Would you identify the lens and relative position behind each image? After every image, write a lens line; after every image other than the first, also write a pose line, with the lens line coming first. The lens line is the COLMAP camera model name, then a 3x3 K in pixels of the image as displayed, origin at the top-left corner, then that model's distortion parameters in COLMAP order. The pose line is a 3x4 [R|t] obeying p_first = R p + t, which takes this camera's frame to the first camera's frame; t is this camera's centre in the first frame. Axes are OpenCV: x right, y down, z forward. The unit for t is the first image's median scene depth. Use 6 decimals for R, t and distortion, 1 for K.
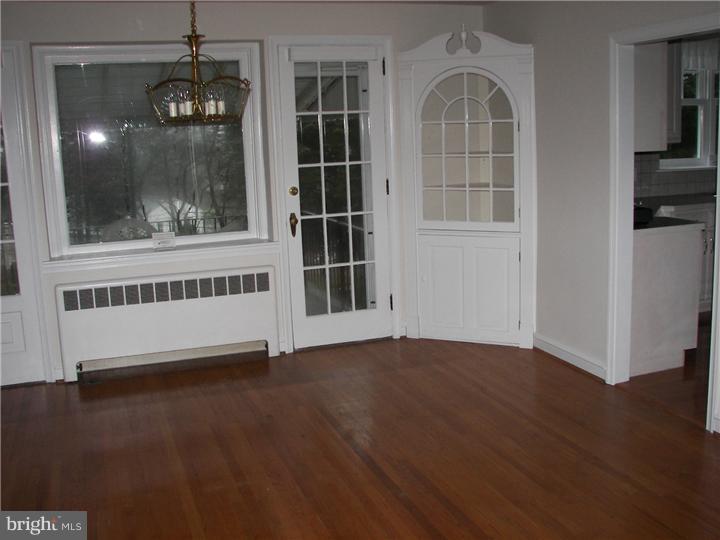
lens RADIAL K [[844.2, 0, 360.0], [0, 844.2, 270.0], [0, 0, 1]] dist [-0.065752, 0.019568]
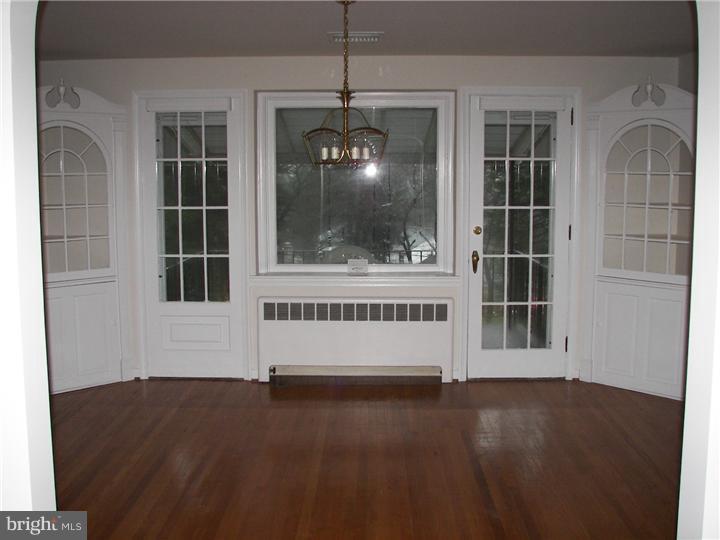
lens RADIAL K [[770.7, 0, 360.0], [0, 770.7, 270.0], [0, 0, 1]] dist [-0.083576, 0.002368]
pose [[0.940537, 0.082004, -0.329644, 0.108318], [-0.093681, 0.995408, -0.019667, -0.010795], [0.326518, 0.049379, 0.943900, 0.036218]]
